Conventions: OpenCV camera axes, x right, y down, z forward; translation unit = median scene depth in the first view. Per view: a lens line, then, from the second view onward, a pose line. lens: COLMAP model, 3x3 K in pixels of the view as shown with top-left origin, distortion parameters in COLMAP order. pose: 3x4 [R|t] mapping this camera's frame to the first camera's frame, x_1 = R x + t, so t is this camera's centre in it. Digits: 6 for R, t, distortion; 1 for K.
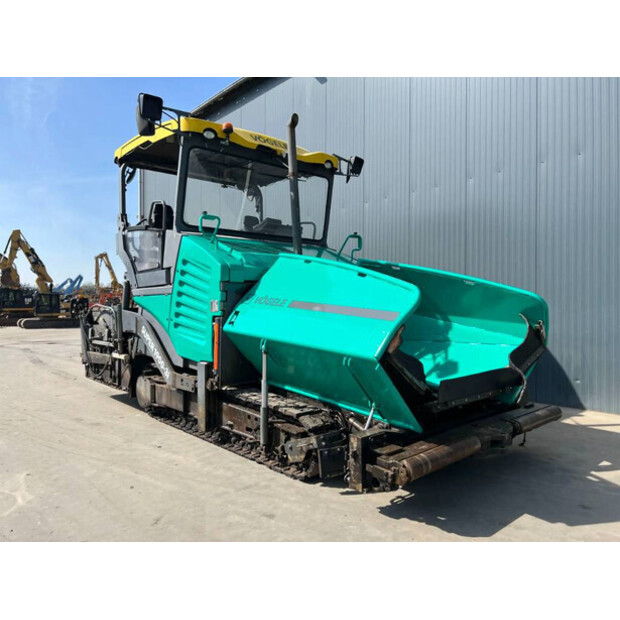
lens RADIAL K [[465.4, 0, 310.0], [0, 465.4, 310.0], [0, 0, 1]] dist [0.078176, -0.000488]
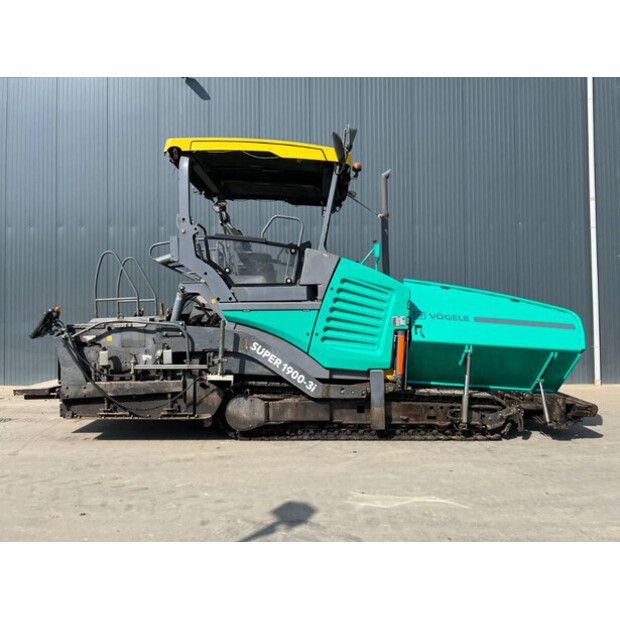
lens RADIAL K [[465.4, 0, 310.0], [0, 465.4, 310.0], [0, 0, 1]] dist [0.078176, -0.000488]
pose [[0.664117, 0.008483, 0.747581, -1.135186], [0.007853, 0.999801, -0.018322, -0.015227], [-0.747588, 0.018039, 0.663918, 0.336676]]
